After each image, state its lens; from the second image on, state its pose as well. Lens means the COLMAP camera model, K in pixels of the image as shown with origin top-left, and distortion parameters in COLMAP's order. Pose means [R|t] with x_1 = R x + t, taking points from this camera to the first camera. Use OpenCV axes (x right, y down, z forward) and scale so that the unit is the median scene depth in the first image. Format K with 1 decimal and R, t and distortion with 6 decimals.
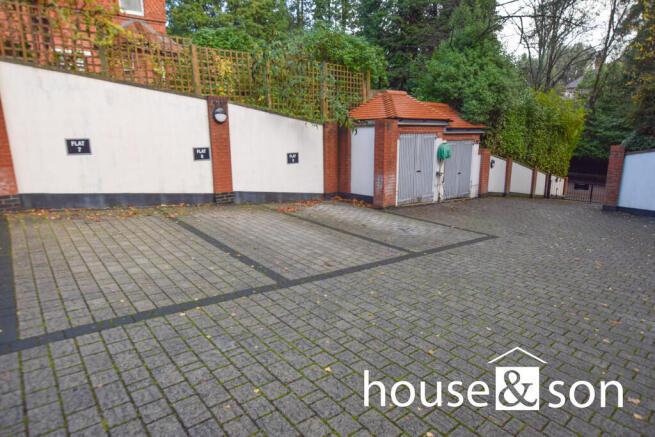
lens RADIAL K [[386.0, 0, 328.2], [0, 386.0, 217.1], [0, 0, 1]] dist [-0.009318, -0.001056]
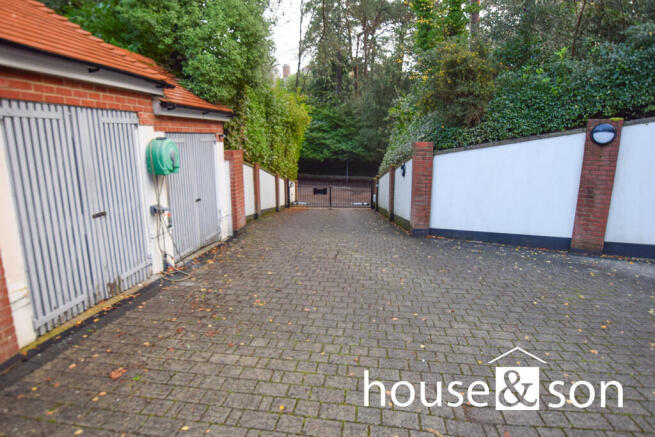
lens RADIAL K [[386.0, 0, 326.5], [0, 386.0, 217.5], [0, 0, 1]] dist [-0.009318, -0.001056]
pose [[0.755905, -0.127615, 0.642123, 0.144634], [0.132722, 0.990322, 0.040576, -0.090687], [-0.641087, 0.054552, 0.765527, 0.520860]]
